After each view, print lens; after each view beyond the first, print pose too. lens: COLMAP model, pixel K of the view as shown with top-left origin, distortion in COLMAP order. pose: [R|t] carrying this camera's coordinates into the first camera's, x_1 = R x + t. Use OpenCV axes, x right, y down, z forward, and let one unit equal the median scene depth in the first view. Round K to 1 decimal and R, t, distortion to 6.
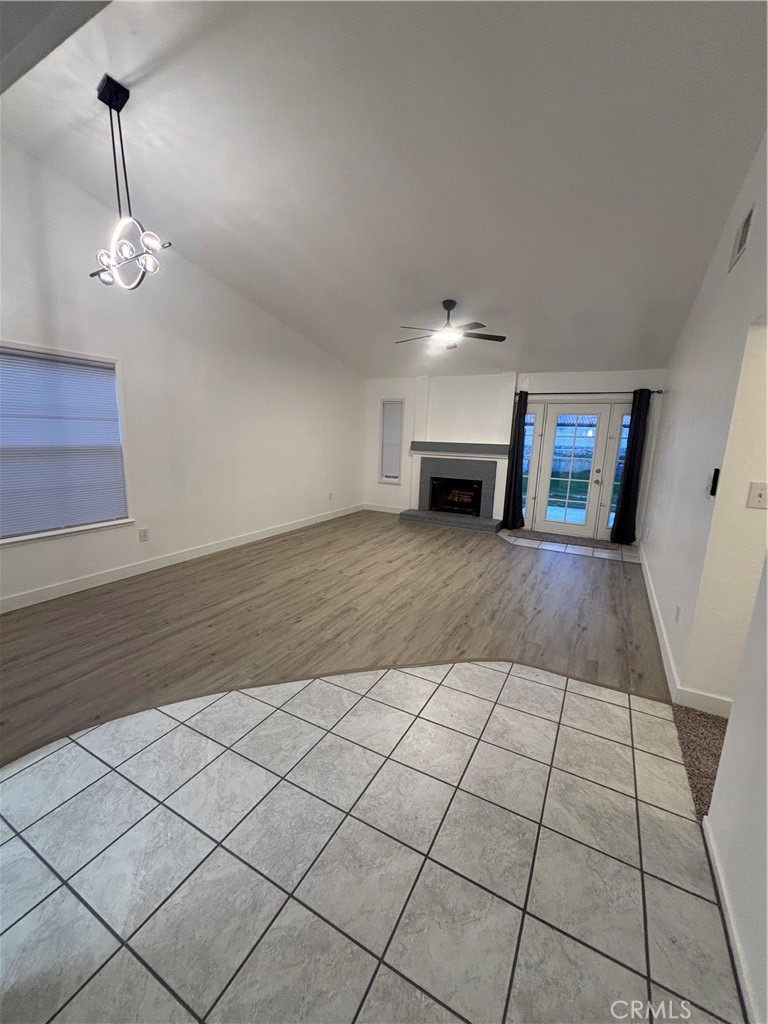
lens RADIAL K [[411.1, 0, 384.0], [0, 411.1, 512.0], [0, 0, 1]] dist [-0.021543, -0.000016]
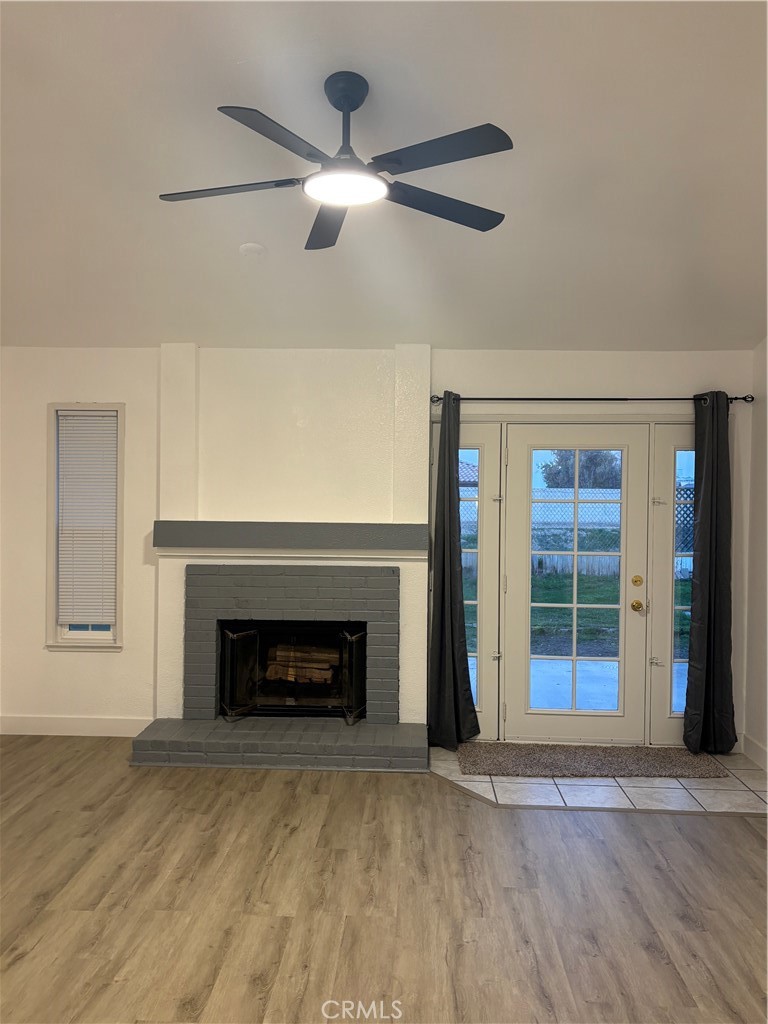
lens RADIAL K [[803.9, 0, 384.0], [0, 803.9, 512.0], [0, 0, 1]] dist [0.144597, -0.202473]
pose [[0.899655, -0.015967, 0.436310, -0.067639], [0.094050, 0.982957, -0.157956, -0.059361], [-0.426352, 0.183141, 0.885824, 0.342463]]
